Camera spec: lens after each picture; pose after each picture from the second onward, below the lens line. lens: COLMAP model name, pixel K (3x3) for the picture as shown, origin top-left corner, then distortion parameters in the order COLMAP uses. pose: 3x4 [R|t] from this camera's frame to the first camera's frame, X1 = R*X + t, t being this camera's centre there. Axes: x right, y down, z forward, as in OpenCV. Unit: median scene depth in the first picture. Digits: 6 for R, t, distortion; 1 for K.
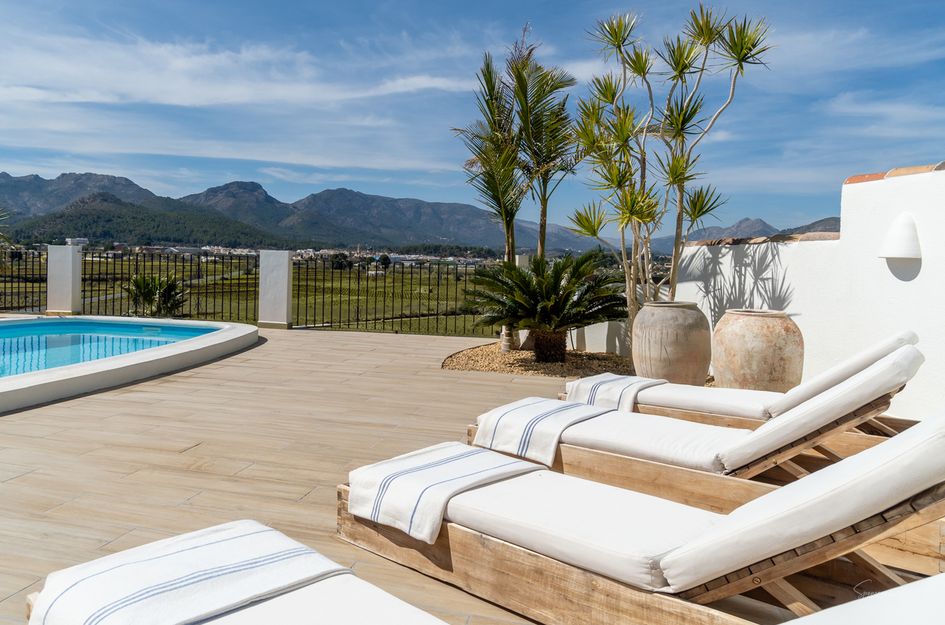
lens RADIAL K [[664.9, 0, 468.0], [0, 664.9, 307.9], [0, 0, 1]] dist [-0.000989, 0.003482]
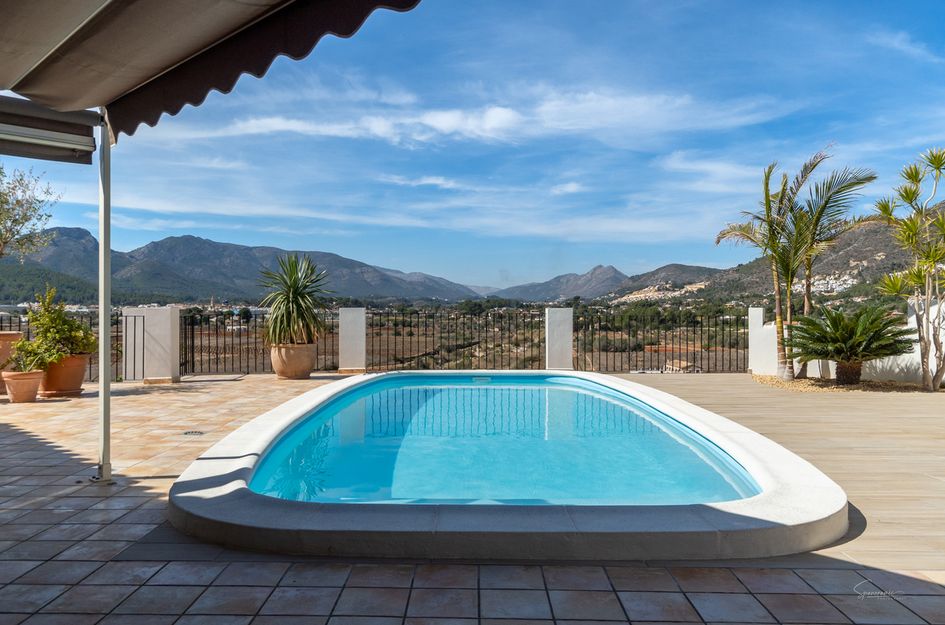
lens RADIAL K [[712.6, 0, 462.5], [0, 712.6, 315.6], [0, 0, 1]] dist [-0.003305, 0.003524]
pose [[0.964340, -0.025885, 0.263399, -0.089435], [0.042236, 0.997503, -0.056605, -0.001089], [-0.261276, 0.065712, 0.963025, -0.022034]]
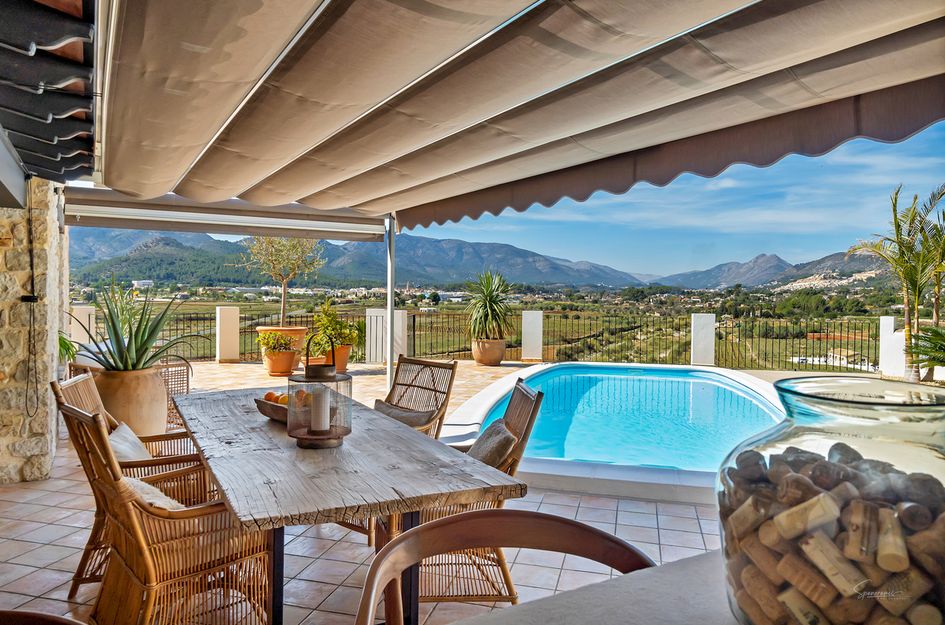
lens RADIAL K [[648.9, 0, 466.1], [0, 648.9, 303.9], [0, 0, 1]] dist [-0.006235, -0.005510]
pose [[0.999619, -0.013691, 0.023983, -0.093805], [0.014945, 0.998489, -0.052882, -0.004618], [-0.023223, 0.053220, 0.998313, -0.043288]]
